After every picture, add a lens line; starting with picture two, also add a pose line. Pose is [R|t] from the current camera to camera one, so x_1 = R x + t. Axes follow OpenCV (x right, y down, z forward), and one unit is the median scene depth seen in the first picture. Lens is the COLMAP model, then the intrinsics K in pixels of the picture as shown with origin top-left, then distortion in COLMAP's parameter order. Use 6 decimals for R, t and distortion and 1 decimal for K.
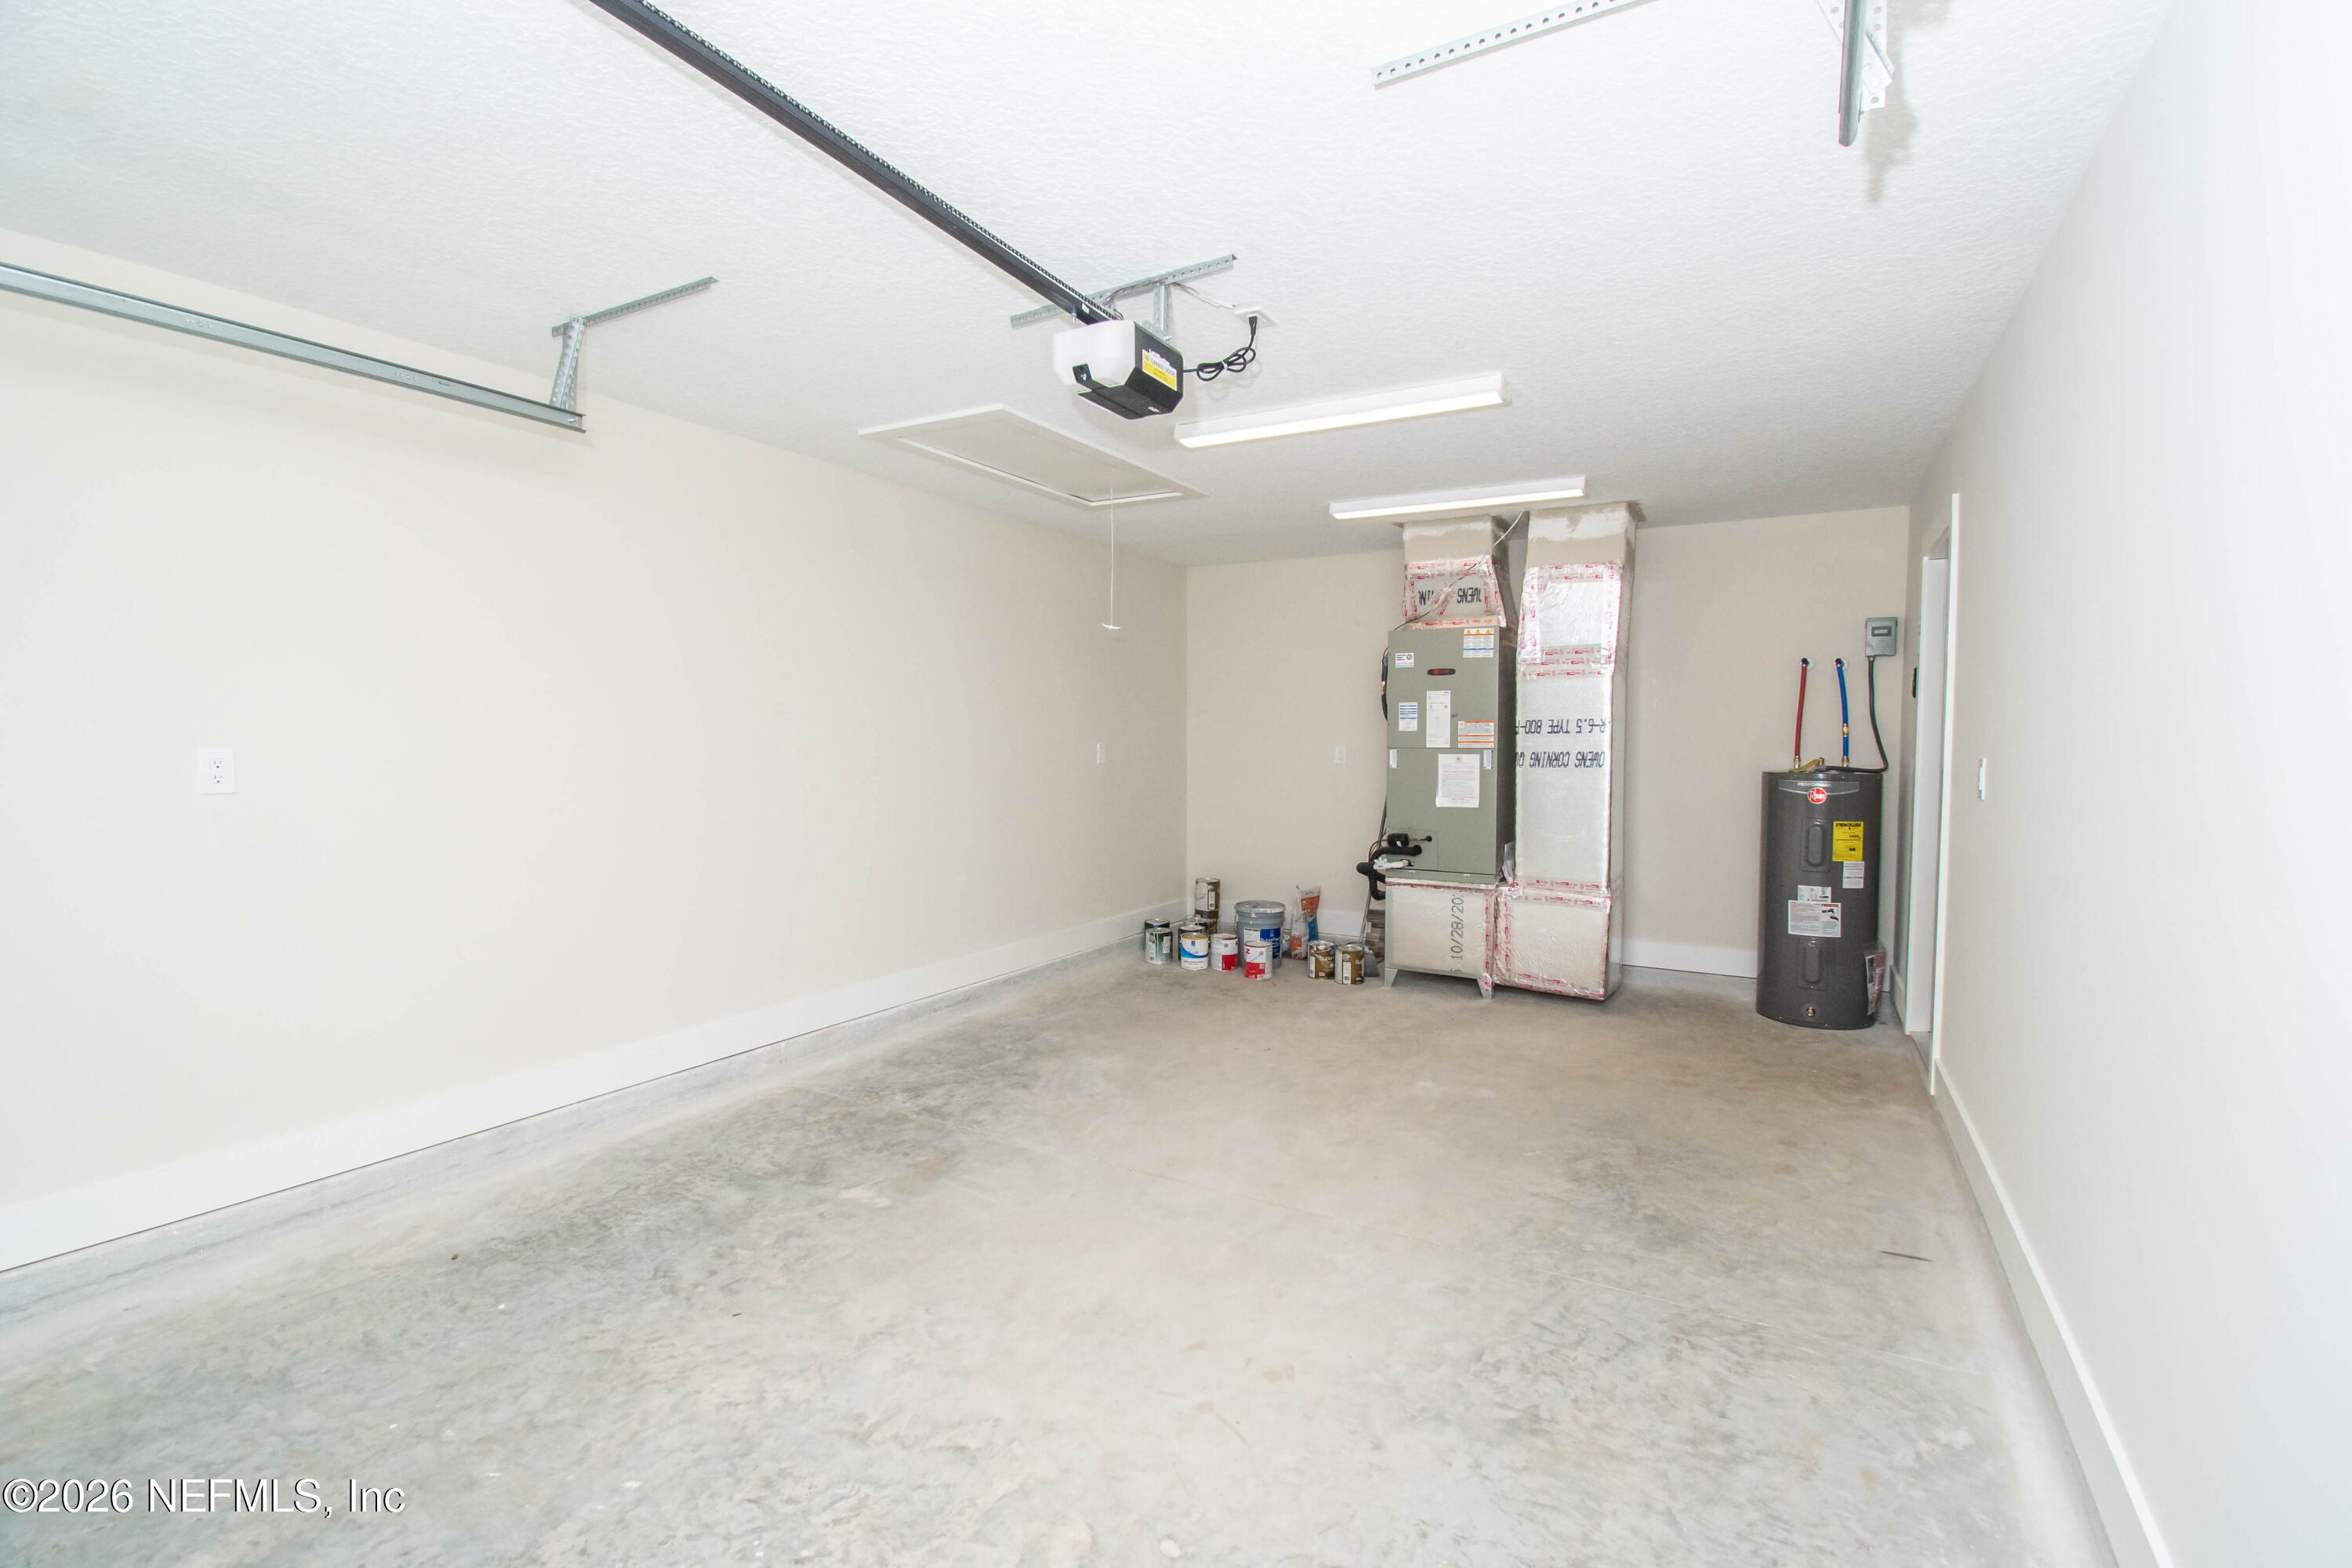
lens RADIAL K [[1068.8, 0, 1177.2], [0, 1068.8, 776.0], [0, 0, 1]] dist [0.007882, -0.005397]
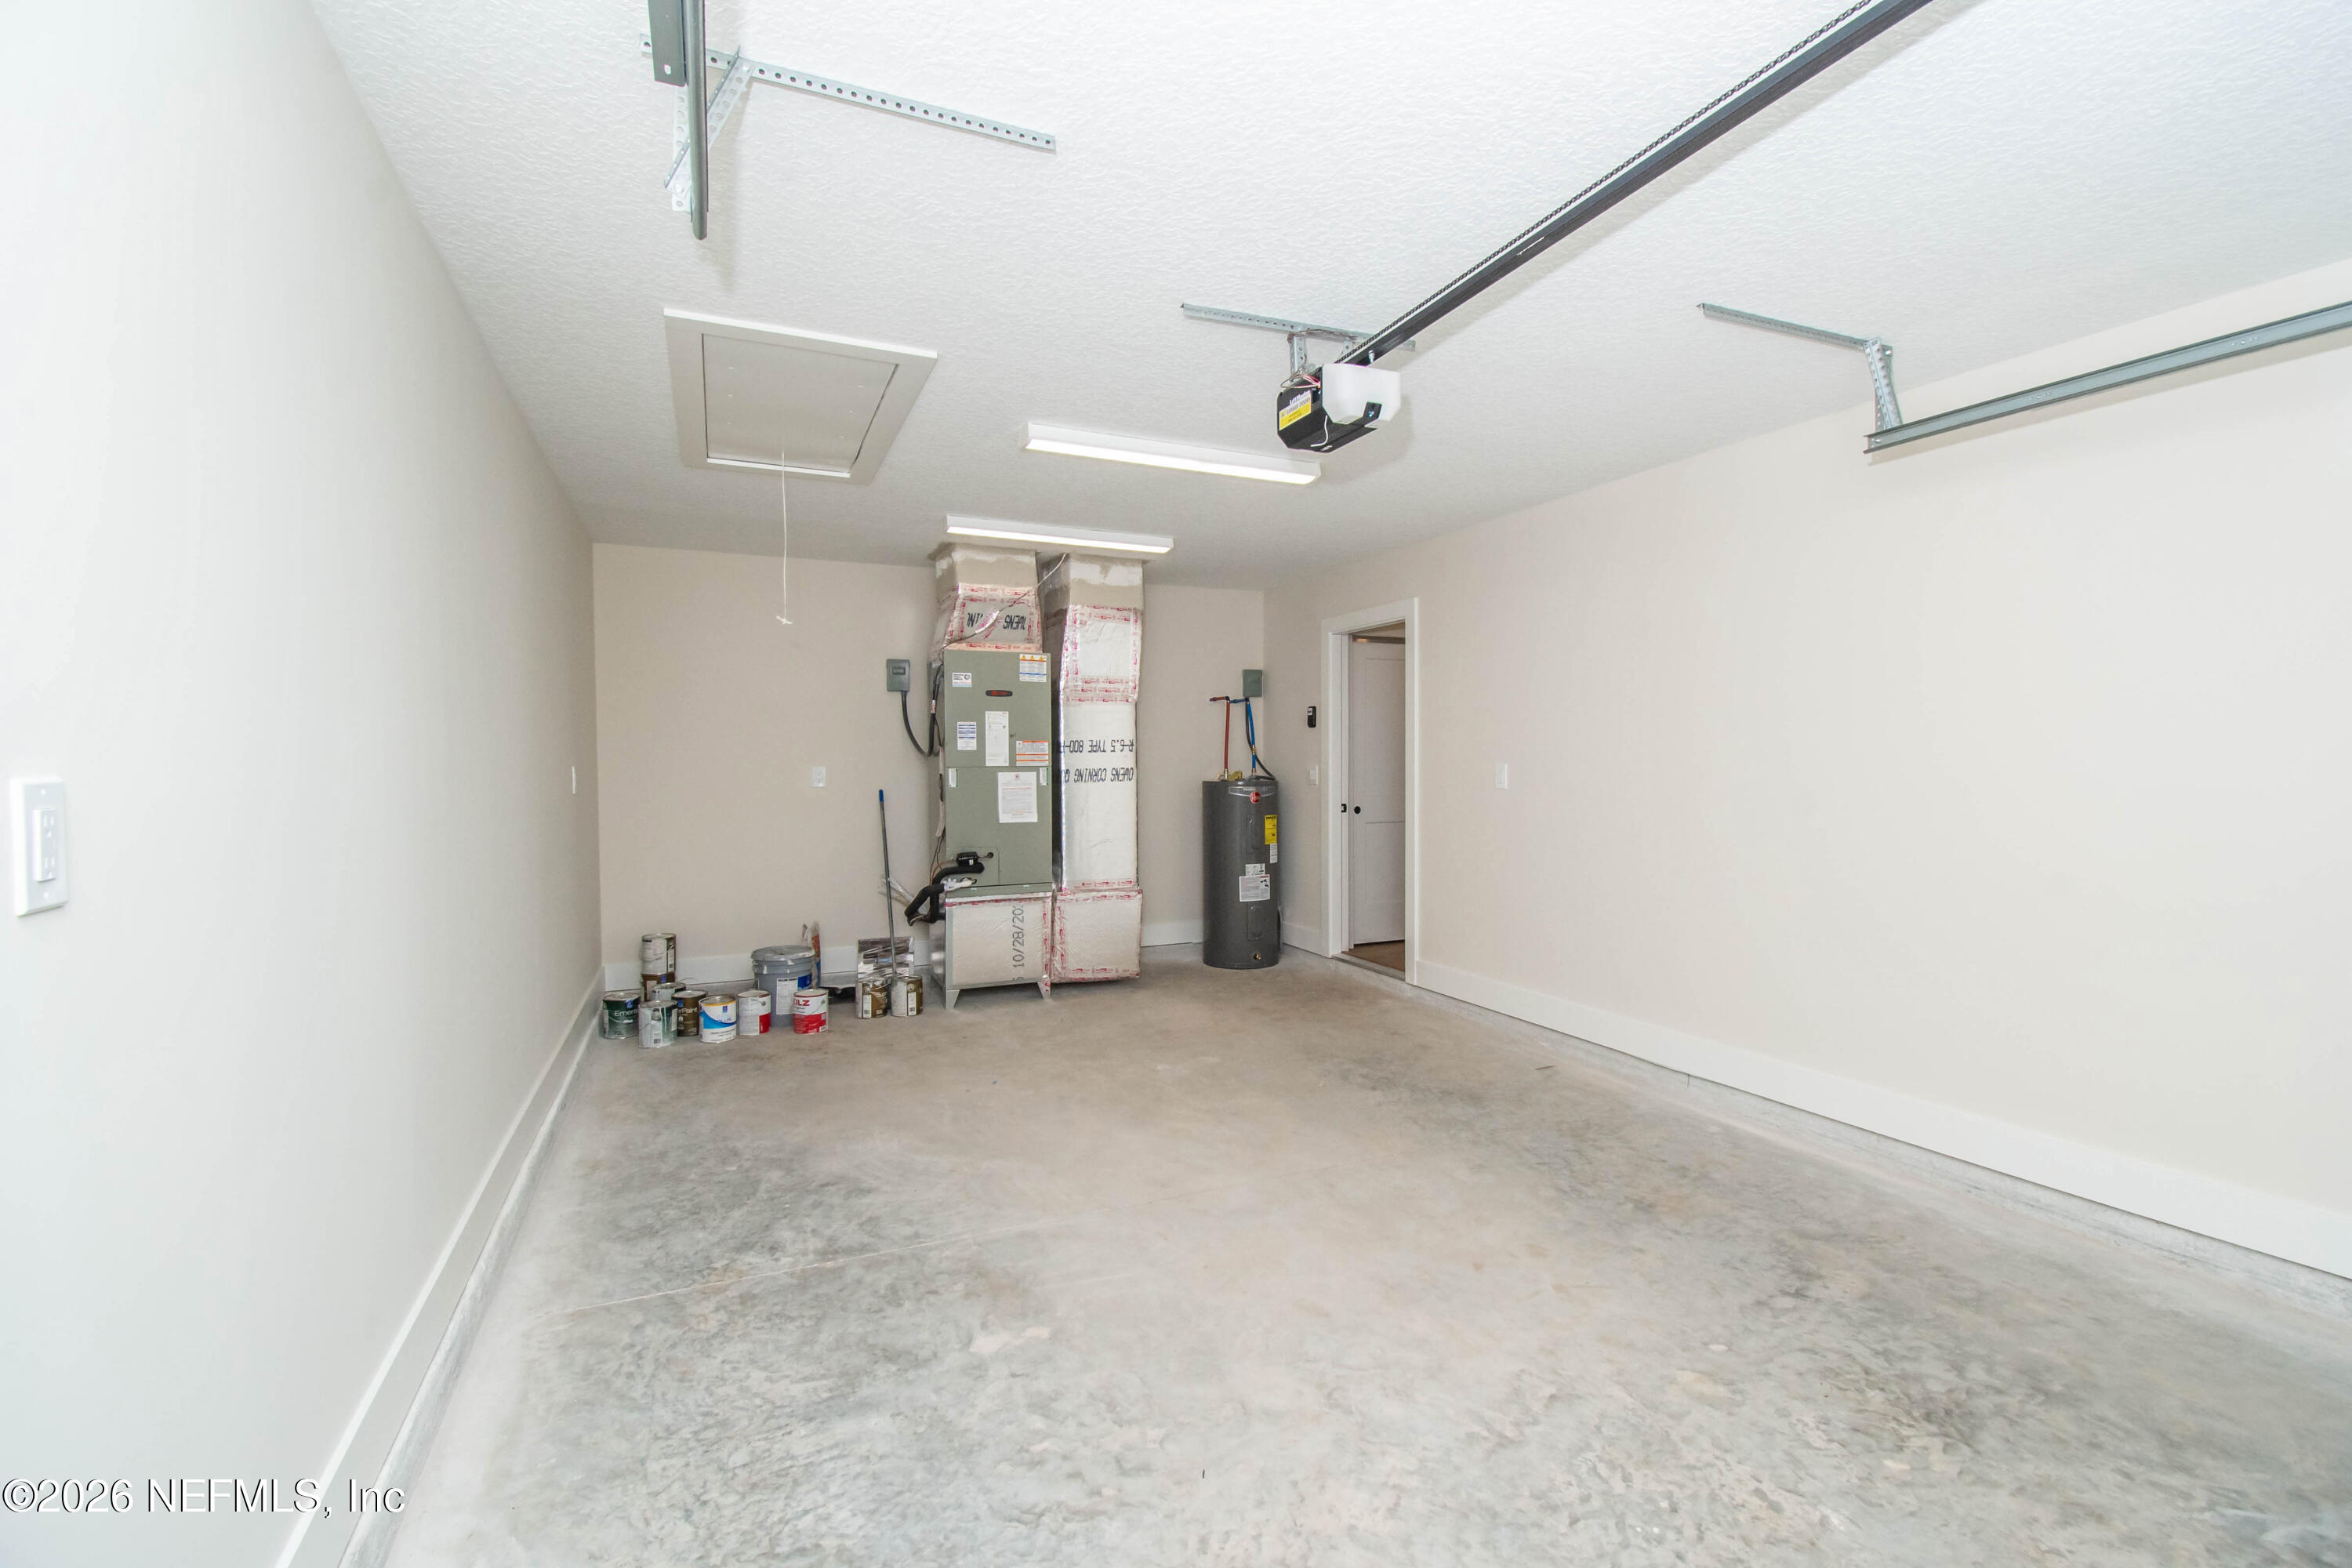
lens RADIAL K [[1068.8, 0, 1195.9], [0, 1068.8, 778.4], [0, 0, 1]] dist [0.007882, -0.005397]
pose [[0.575198, -0.020639, 0.817754, -0.600939], [0.038075, 0.999274, -0.001560, -0.007337], [-0.817128, 0.032033, 0.575566, 0.301548]]
